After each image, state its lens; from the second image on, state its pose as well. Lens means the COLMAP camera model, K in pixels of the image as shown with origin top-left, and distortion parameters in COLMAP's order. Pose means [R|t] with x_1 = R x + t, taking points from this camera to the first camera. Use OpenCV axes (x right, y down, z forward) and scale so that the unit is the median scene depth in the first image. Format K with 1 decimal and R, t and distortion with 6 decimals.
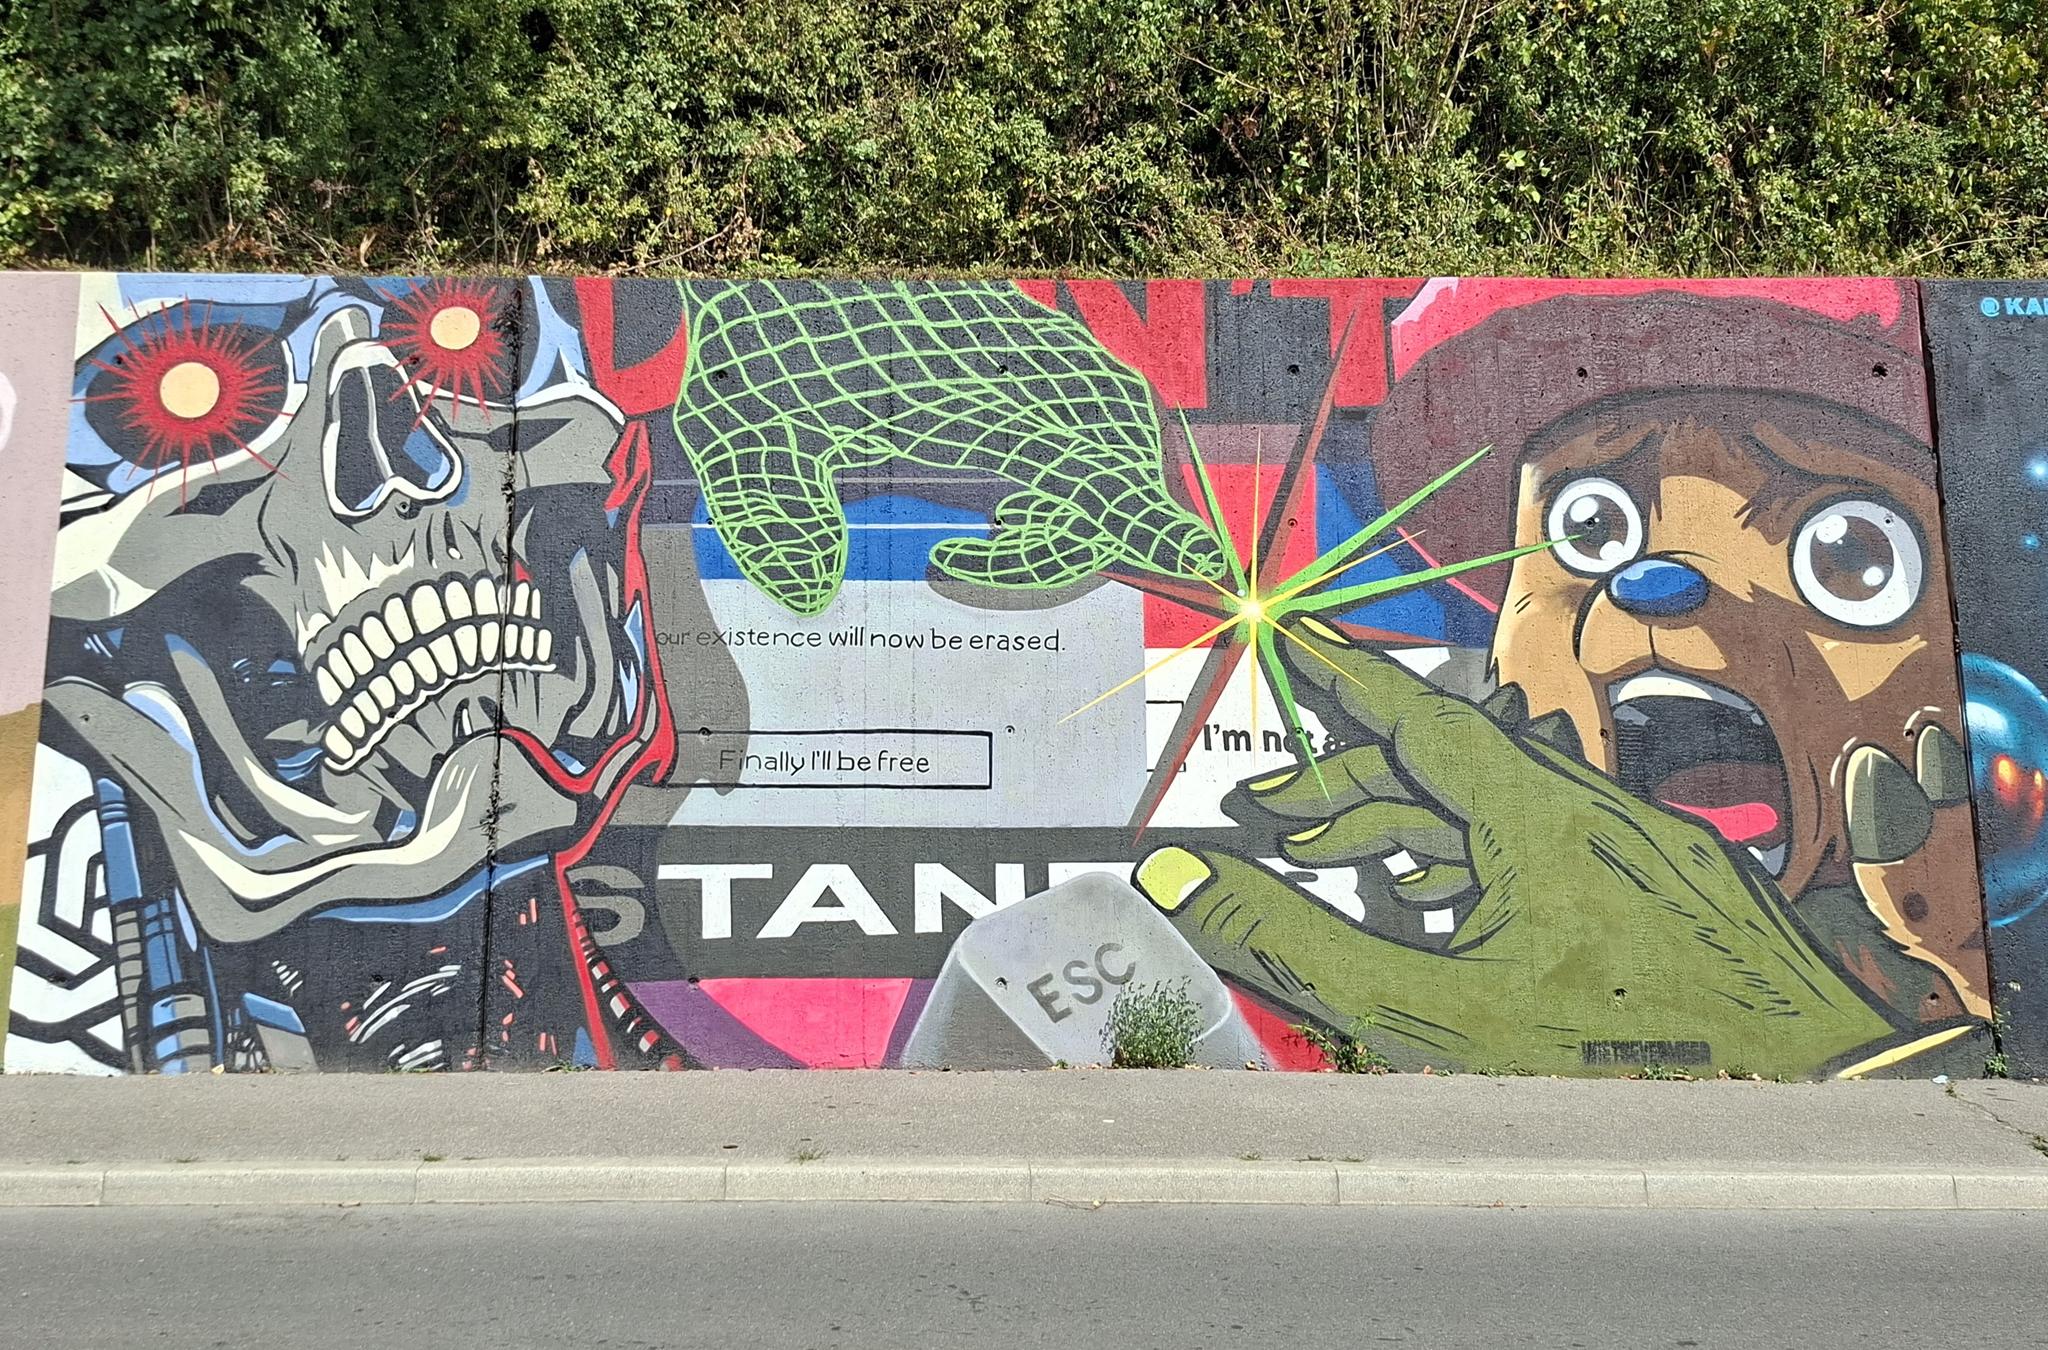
lens RADIAL K [[1604.9, 0, 1023.9], [0, 1604.9, 677.8], [0, 0, 1]] dist [-0.004211, -0.001528]
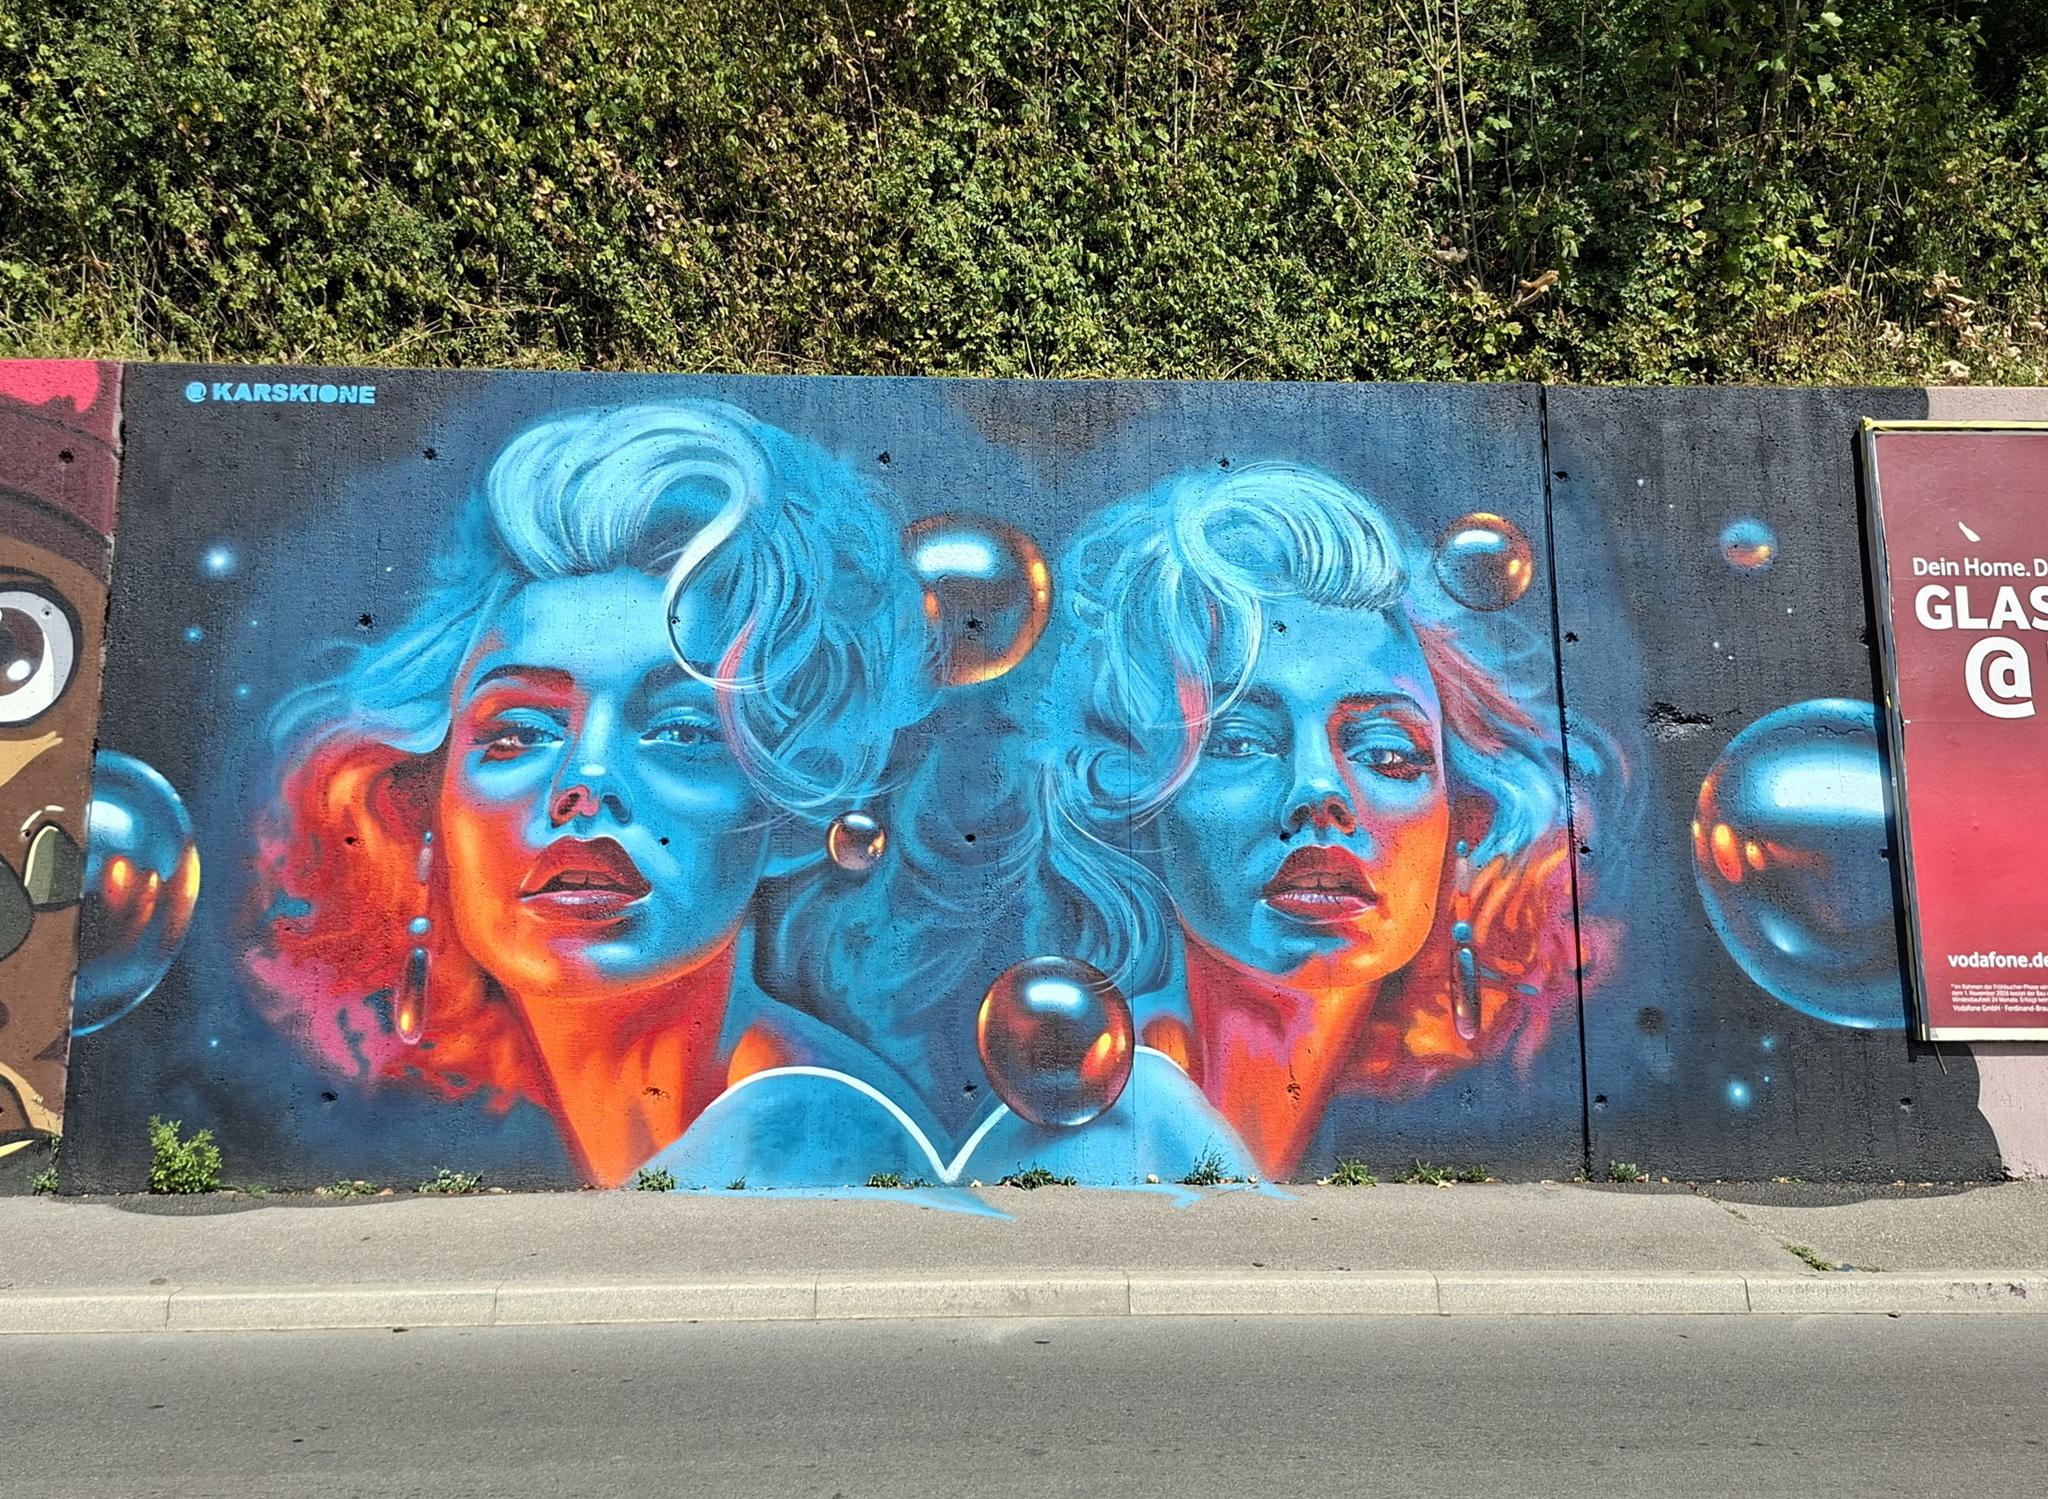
lens RADIAL K [[1653.0, 0, 1024.1], [0, 1653.0, 746.5], [0, 0, 1]] dist [-0.000058, 0.000978]
pose [[0.997684, -0.004452, 0.067869, 1.078305], [0.005774, 0.999797, -0.019293, 0.004740], [-0.067769, 0.019640, 0.997508, -0.026738]]
